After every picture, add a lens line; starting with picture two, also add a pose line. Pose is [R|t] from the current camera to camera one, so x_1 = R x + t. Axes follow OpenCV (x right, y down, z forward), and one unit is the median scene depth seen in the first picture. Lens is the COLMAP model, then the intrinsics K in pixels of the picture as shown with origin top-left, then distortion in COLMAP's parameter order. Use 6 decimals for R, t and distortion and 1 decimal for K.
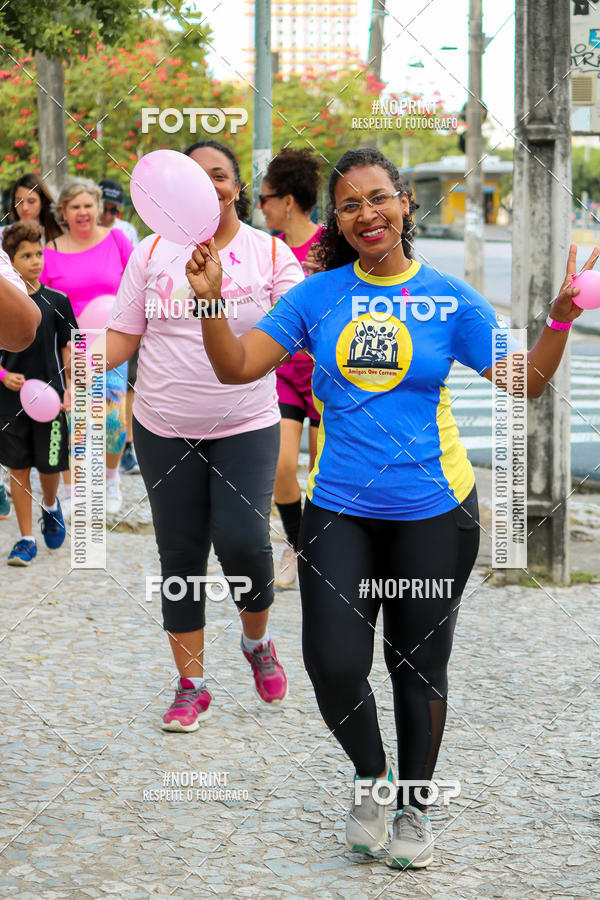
lens RADIAL K [[4314.6, 0, 300.0], [0, 4314.6, 450.0], [0, 0, 1]] dist [0.203936, 4.309057]
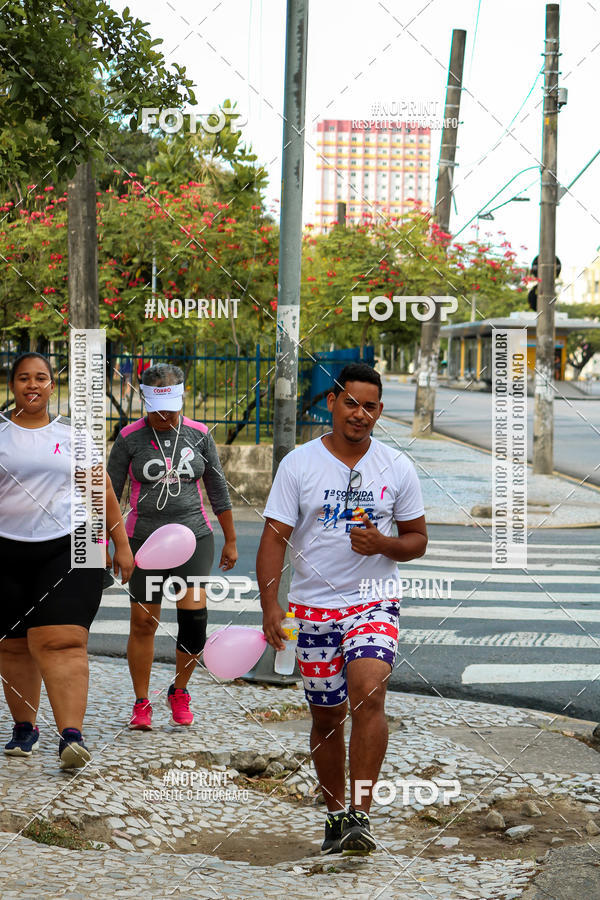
lens RADIAL K [[3340.5, 0, 327.5], [0, 3340.5, 293.6], [0, 0, 1]] dist [0.066668, -0.160533]
pose [[0.999567, 0.020274, -0.021303, 0.008757], [-0.021721, 0.997308, -0.070040, -0.021032], [0.019826, 0.070473, 0.997317, 0.283424]]
